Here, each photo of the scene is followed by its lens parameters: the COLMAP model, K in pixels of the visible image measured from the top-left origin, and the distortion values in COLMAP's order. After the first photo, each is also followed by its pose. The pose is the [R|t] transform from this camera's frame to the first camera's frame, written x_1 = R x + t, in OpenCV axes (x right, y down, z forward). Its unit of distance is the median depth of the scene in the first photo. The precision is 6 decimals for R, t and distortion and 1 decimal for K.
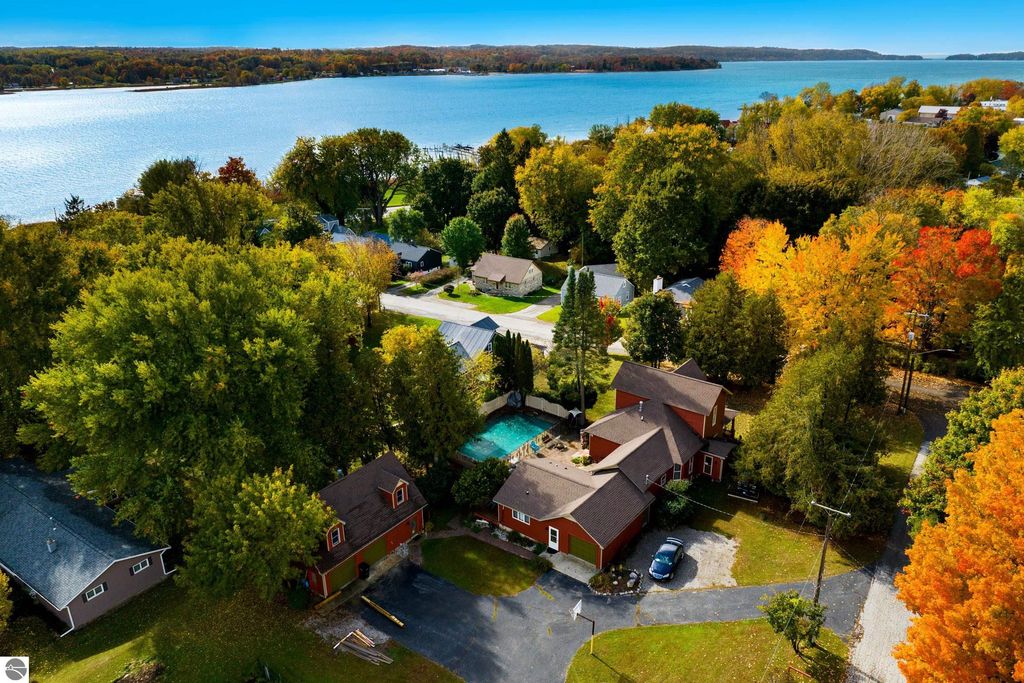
lens RADIAL K [[729.6, 0, 512.0], [0, 729.6, 341.5], [0, 0, 1]] dist [-0.033585, -0.002254]
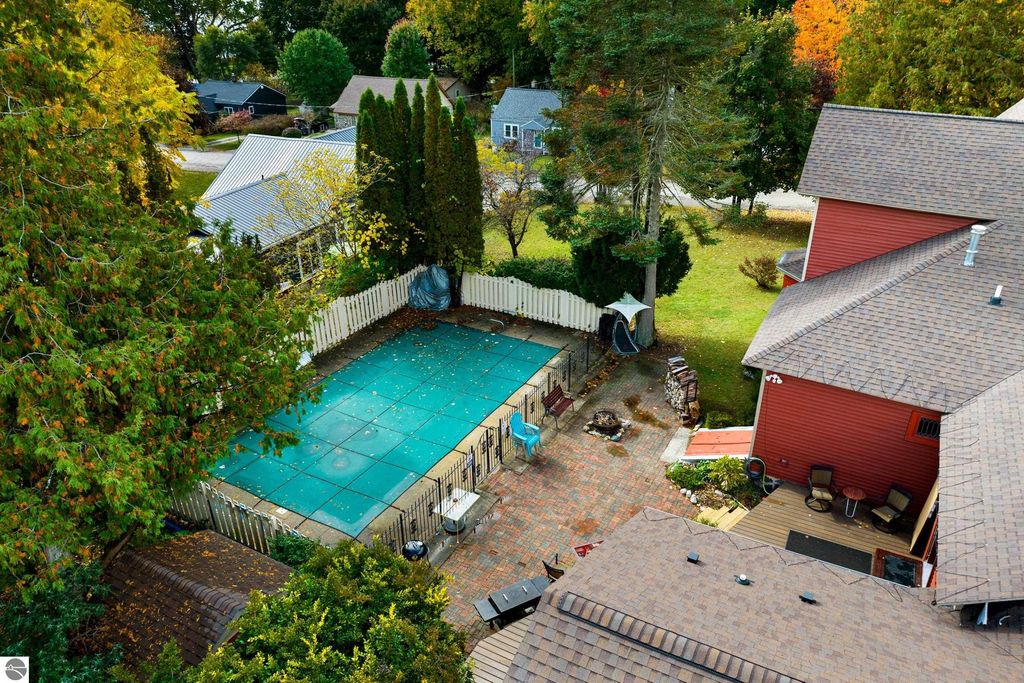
lens RADIAL K [[729.6, 0, 512.0], [0, 729.6, 341.5], [0, 0, 1]] dist [-0.033585, -0.002254]
pose [[0.988557, -0.059296, 0.138705, -0.010258], [0.047799, 0.995251, 0.084797, 0.105973], [-0.143074, -0.077197, 0.986697, 0.890513]]
